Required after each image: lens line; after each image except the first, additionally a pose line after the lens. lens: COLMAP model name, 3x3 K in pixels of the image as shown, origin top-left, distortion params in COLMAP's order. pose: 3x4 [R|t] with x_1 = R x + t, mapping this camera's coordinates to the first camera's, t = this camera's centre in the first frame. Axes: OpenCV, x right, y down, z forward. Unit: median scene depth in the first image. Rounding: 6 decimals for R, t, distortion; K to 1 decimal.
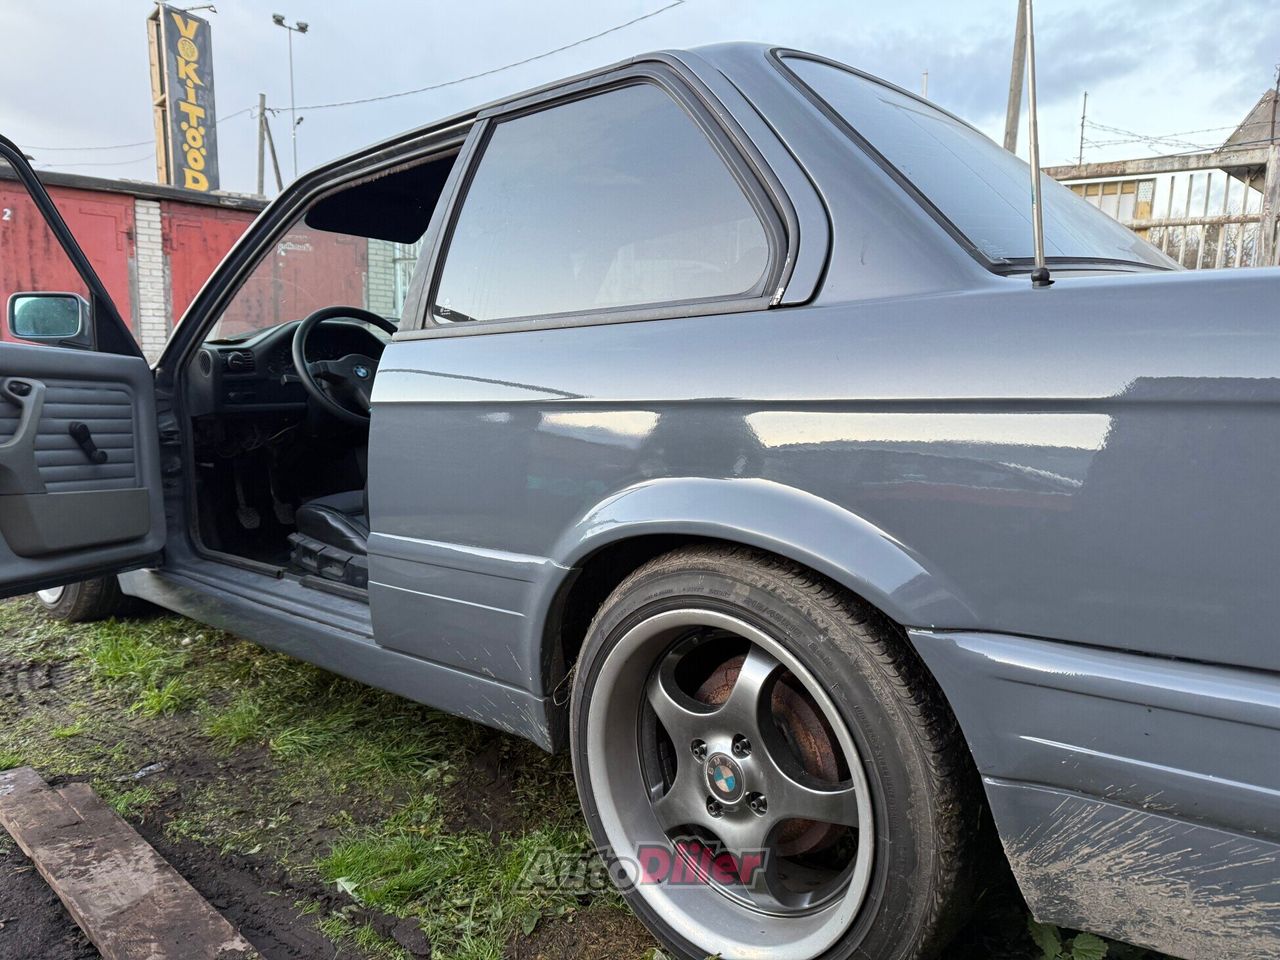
lens RADIAL K [[890.9, 0, 630.2], [0, 890.9, 471.2], [0, 0, 1]] dist [0.045692, -0.050766]
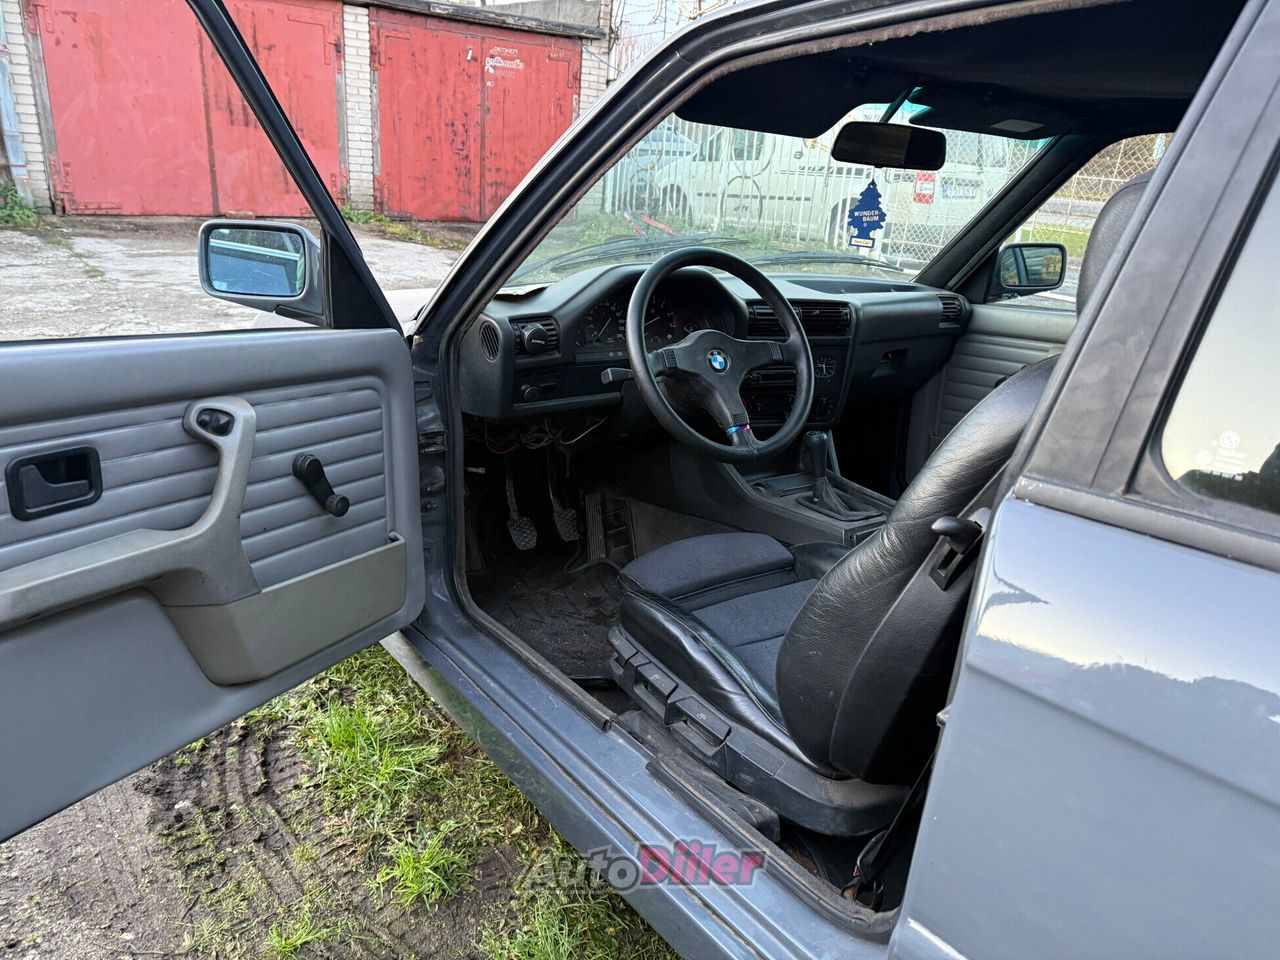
lens RADIAL K [[890.9, 0, 642.4], [0, 890.9, 478.0], [0, 0, 1]] dist [0.045692, -0.050766]
pose [[0.981431, 0.104427, -0.160895, -0.231301], [-0.071929, 0.977965, 0.195986, -0.138316], [0.177816, -0.180774, 0.967317, 0.358163]]
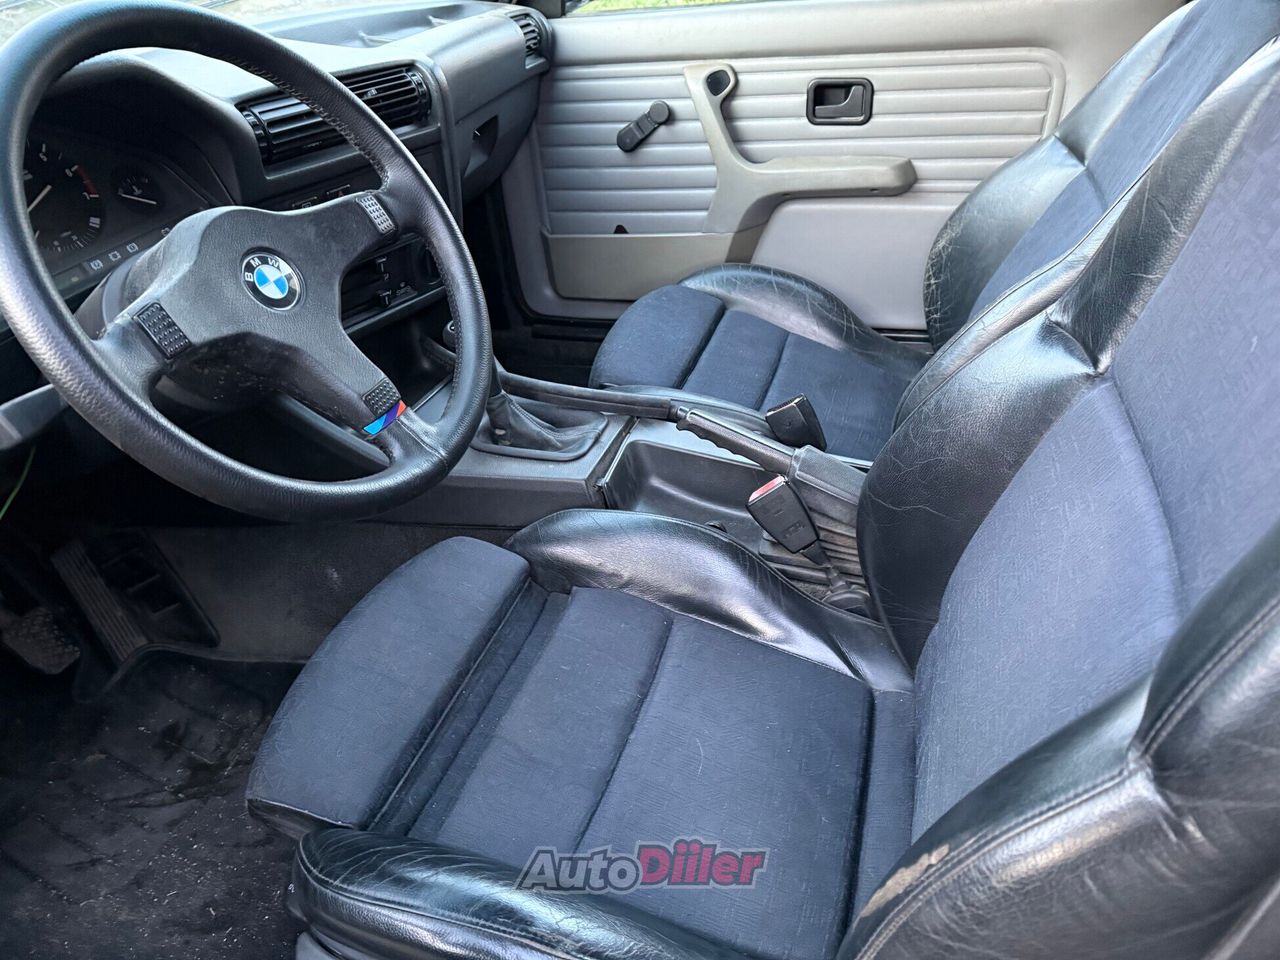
lens RADIAL K [[890.9, 0, 640.6], [0, 890.9, 479.5], [0, 0, 1]] dist [0.045692, -0.050766]
pose [[0.901745, -0.279424, 0.329815, -0.288859], [0.101059, 0.878119, 0.467648, -0.159384], [-0.420289, -0.388368, 0.820078, 0.673053]]
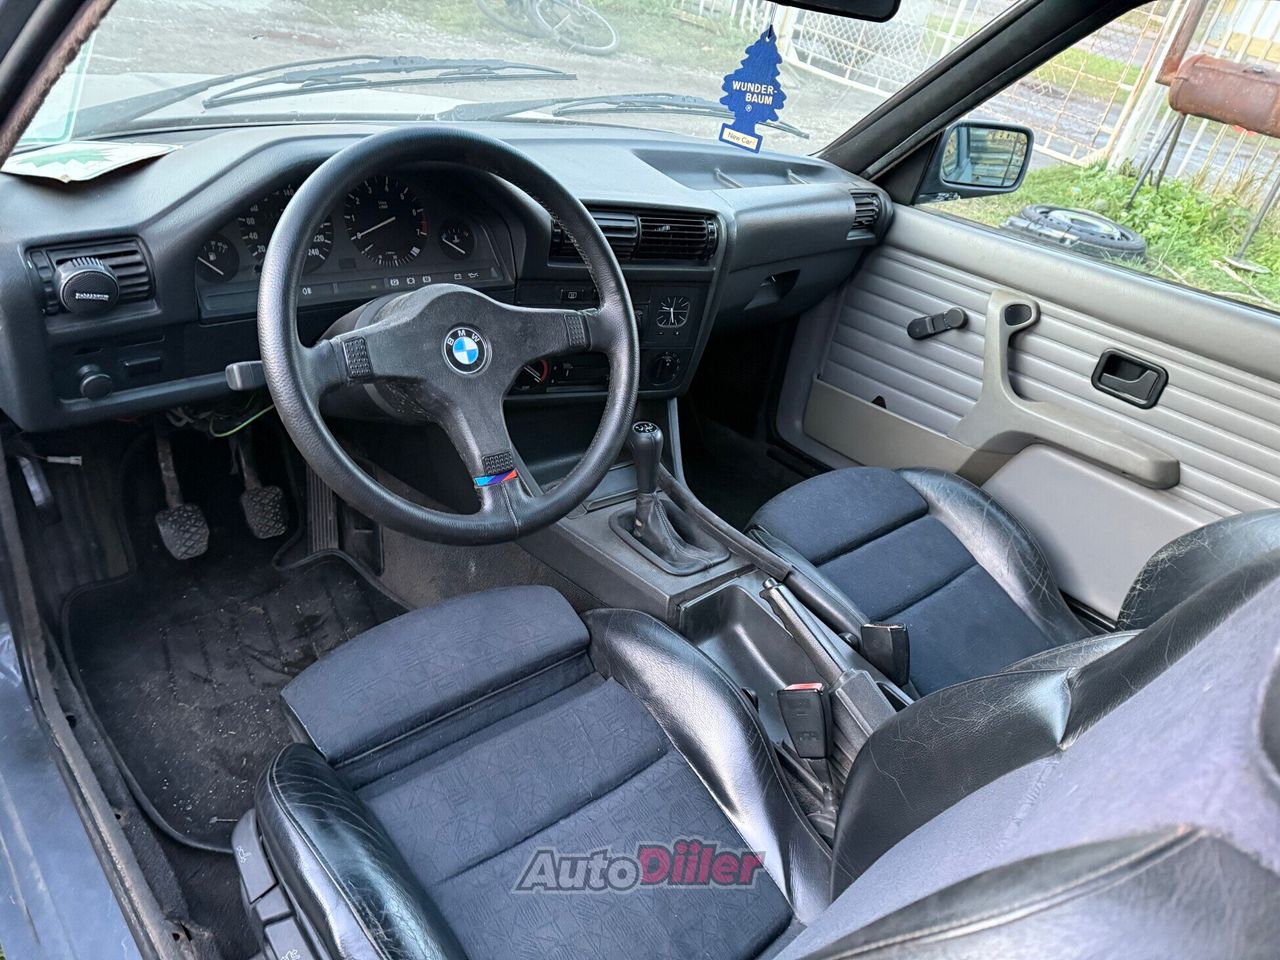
lens RADIAL K [[890.9, 0, 650.1], [0, 890.9, 478.8], [0, 0, 1]] dist [0.045692, -0.050766]
pose [[0.981046, 0.192545, 0.021782, -0.217294], [-0.184718, 0.895314, 0.405329, -0.202738], [0.058542, -0.401670, 0.913911, 0.631007]]
